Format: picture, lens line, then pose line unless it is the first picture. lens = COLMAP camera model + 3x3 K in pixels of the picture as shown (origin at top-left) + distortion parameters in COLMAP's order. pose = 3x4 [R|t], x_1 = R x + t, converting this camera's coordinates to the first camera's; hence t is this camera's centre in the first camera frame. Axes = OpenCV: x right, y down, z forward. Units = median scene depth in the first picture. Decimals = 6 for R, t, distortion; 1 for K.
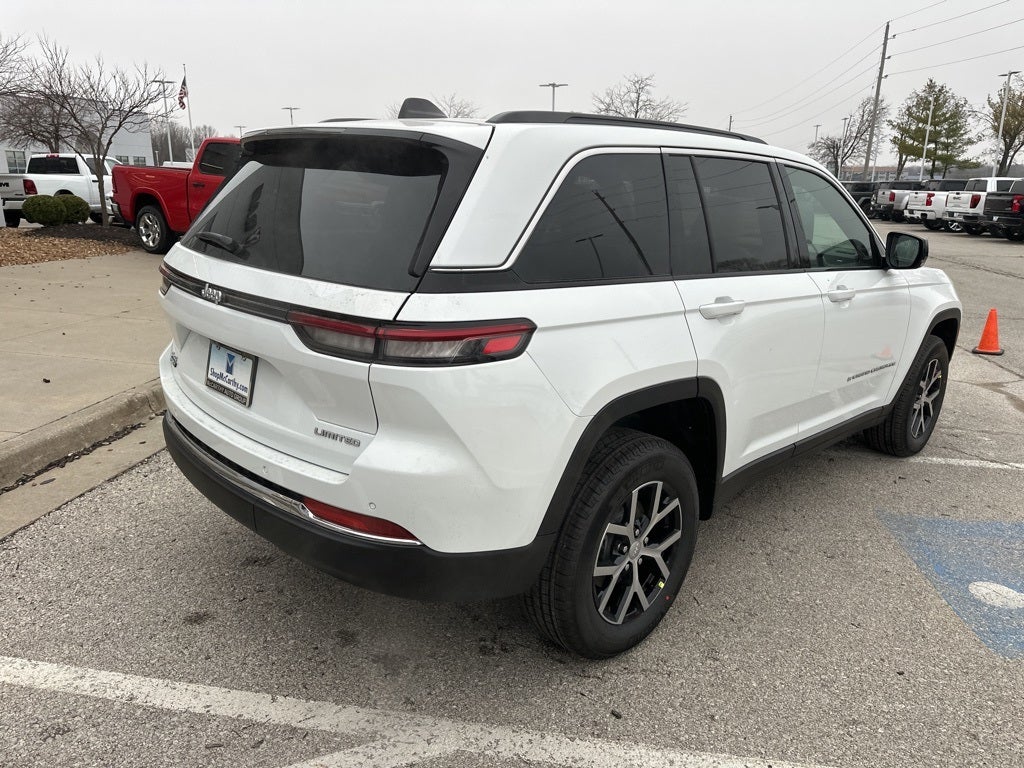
lens RADIAL K [[714.2, 0, 510.0], [0, 714.2, 382.6], [0, 0, 1]] dist [0.046238, -0.051264]
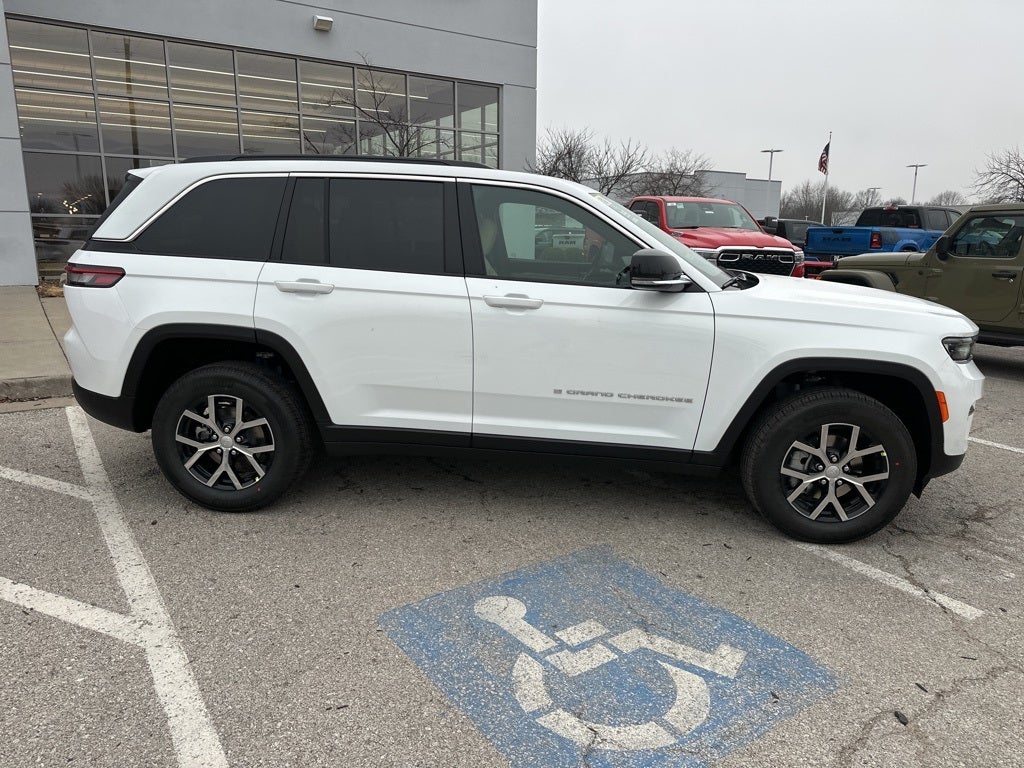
lens RADIAL K [[714.2, 0, 512.1], [0, 714.2, 389.2], [0, 0, 1]] dist [0.046238, -0.051264]
pose [[0.673815, 0.150975, -0.723312, 1.634255], [-0.203281, 0.979006, 0.014976, -0.014115], [0.710388, 0.136945, 0.690359, 0.380720]]
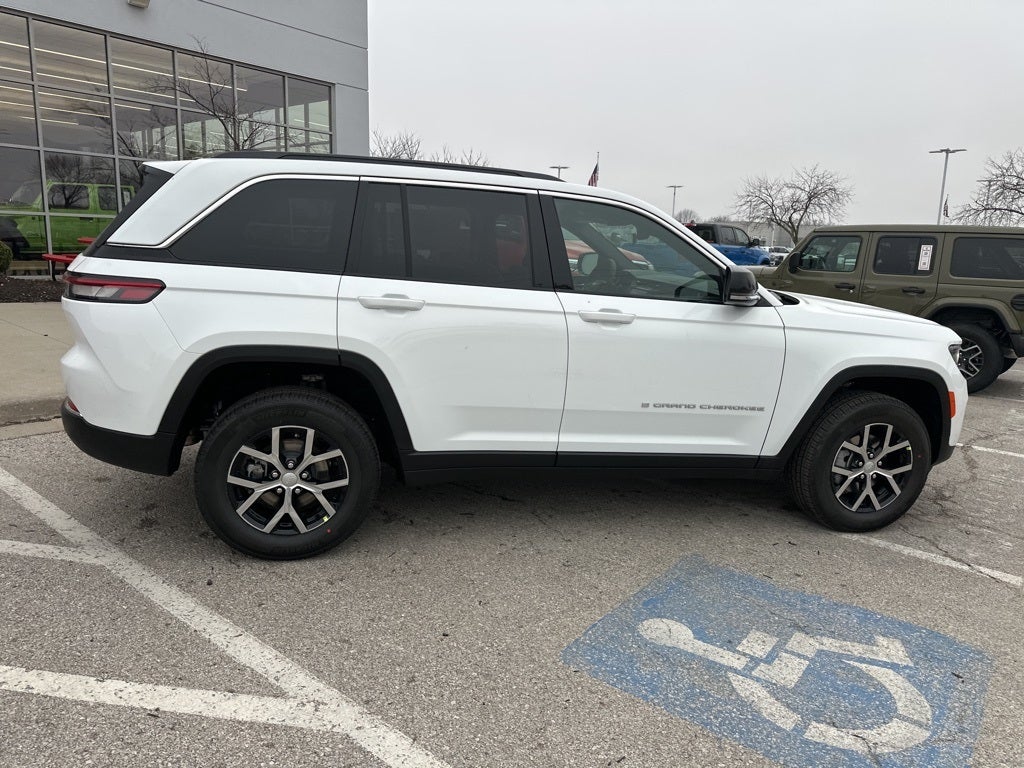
lens RADIAL K [[714.2, 0, 511.9], [0, 714.2, 377.3], [0, 0, 1]] dist [0.046238, -0.051264]
pose [[0.861793, 0.110409, -0.495098, 1.141801], [-0.161411, 0.984981, -0.061305, 0.068273], [0.480894, 0.132746, 0.866671, 0.050212]]
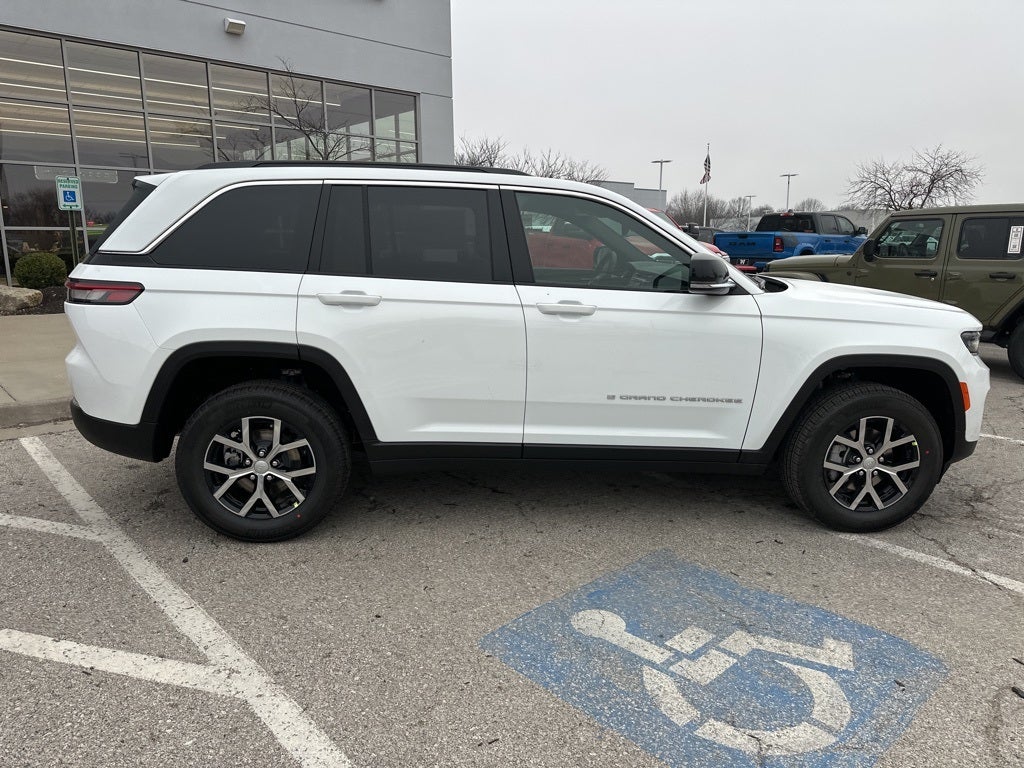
lens RADIAL K [[714.2, 0, 512.2], [0, 714.2, 377.0], [0, 0, 1]] dist [0.046238, -0.051264]
pose [[0.775230, 0.103442, -0.623152, 1.394532], [-0.161684, 0.986132, -0.037447, 0.038200], [0.610636, 0.129783, 0.781204, 0.195123]]
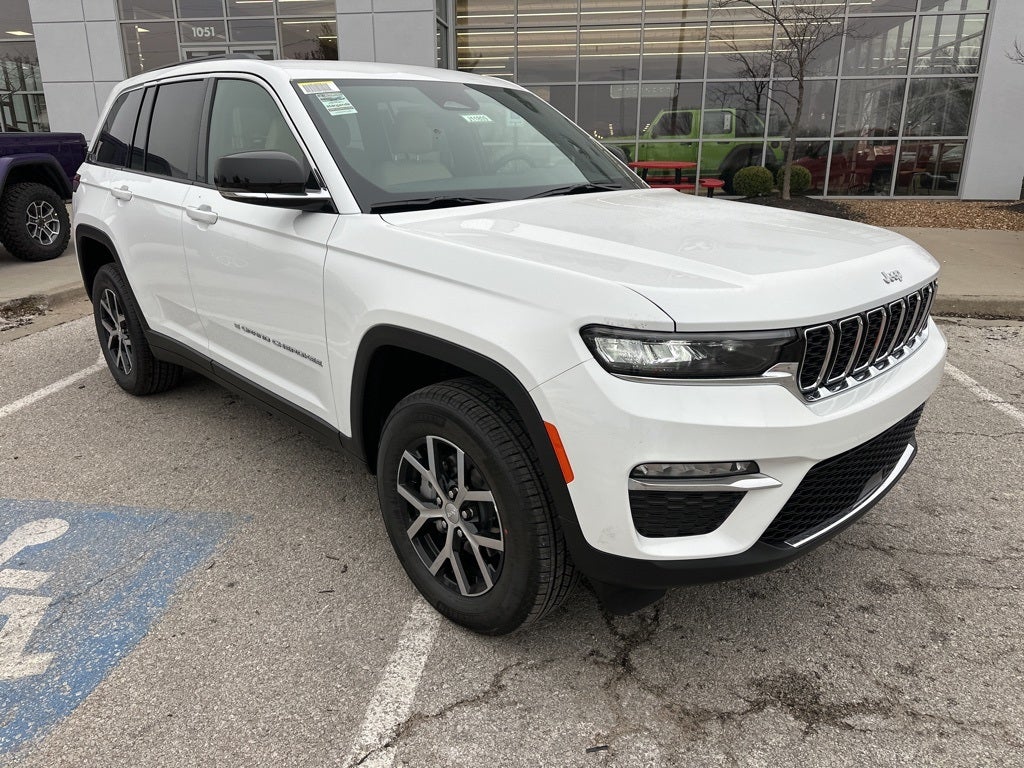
lens RADIAL K [[722.4, 0, 510.4], [0, 722.4, 387.4], [0, 0, 1]] dist [0.023718, -0.028902]
pose [[0.000533, 0.290123, -0.956989, 1.865331], [-0.270803, 0.921273, 0.279145, -0.375265], [0.962635, 0.259007, 0.079058, 1.795723]]
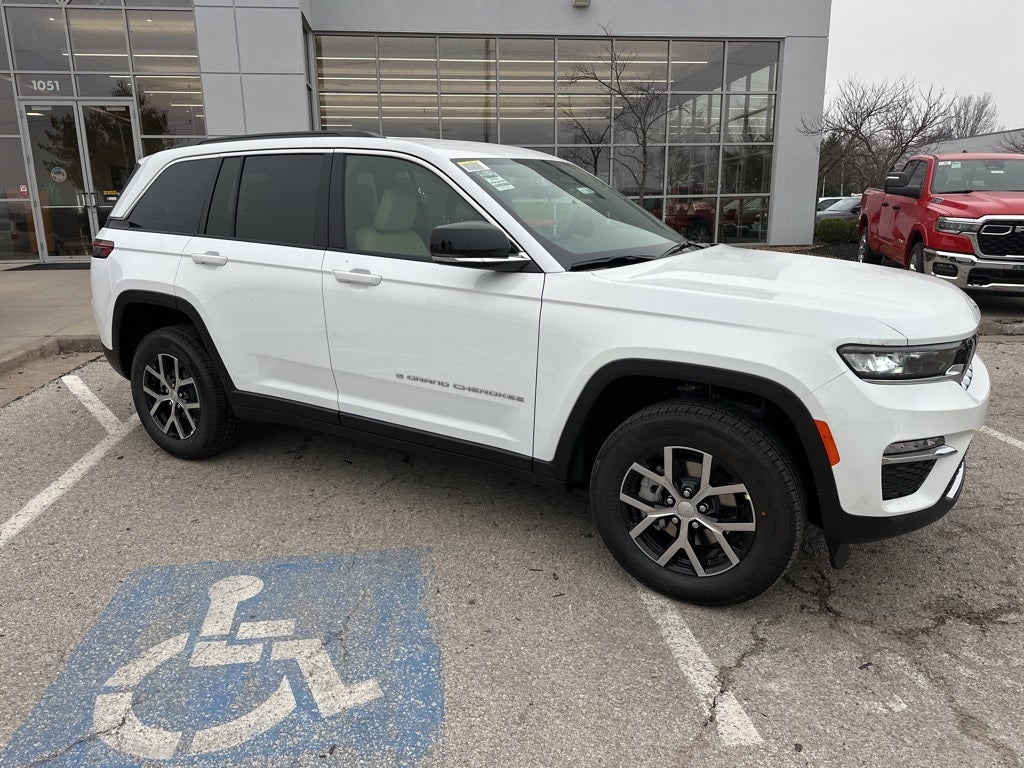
lens RADIAL K [[714.2, 0, 511.1], [0, 714.2, 387.8], [0, 0, 1]] dist [0.046238, -0.051264]
pose [[0.263866, 0.216743, -0.939892, 1.968455], [-0.250806, 0.956326, 0.150121, -0.235572], [0.931381, 0.196119, 0.306702, 1.218728]]
